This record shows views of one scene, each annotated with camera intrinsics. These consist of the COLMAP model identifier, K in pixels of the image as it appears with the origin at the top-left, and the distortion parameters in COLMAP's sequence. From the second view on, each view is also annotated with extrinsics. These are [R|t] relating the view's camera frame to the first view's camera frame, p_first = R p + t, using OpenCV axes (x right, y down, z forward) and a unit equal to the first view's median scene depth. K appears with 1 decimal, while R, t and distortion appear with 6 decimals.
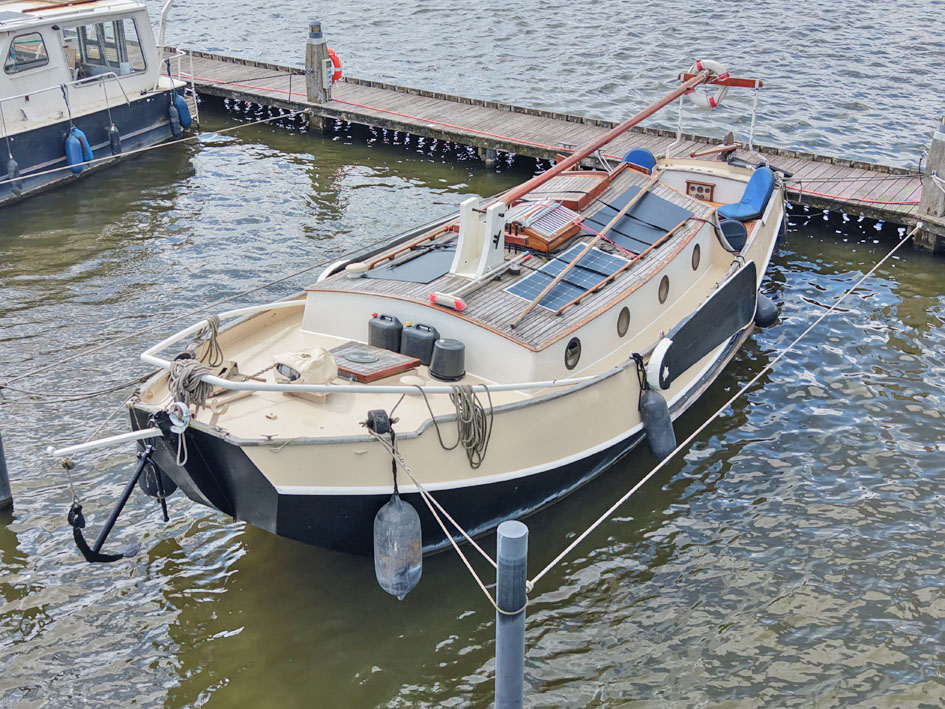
lens RADIAL K [[766.5, 0, 472.5], [0, 766.5, 317.6], [0, 0, 1]] dist [-0.001431, -0.003220]
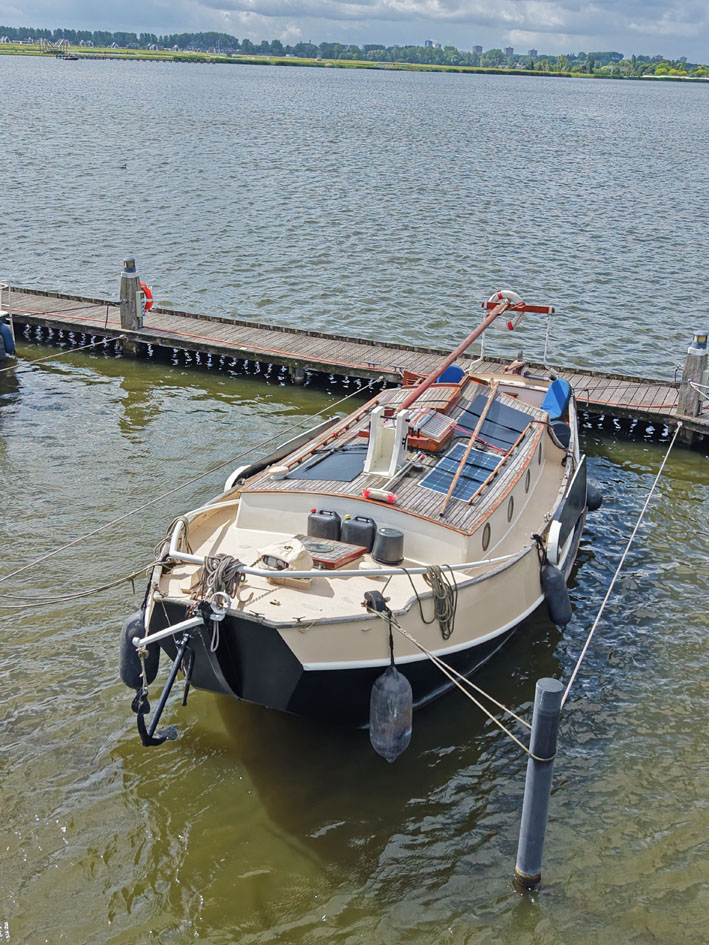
lens RADIAL K [[679.2, 0, 354.5], [0, 679.2, 472.5], [0, 0, 1]] dist [-0.006118, -0.005326]
pose [[0.991410, -0.033051, 0.126543, -0.189248], [0.041157, 0.997228, -0.061983, 0.005125], [-0.124144, 0.066658, 0.990023, 0.001076]]
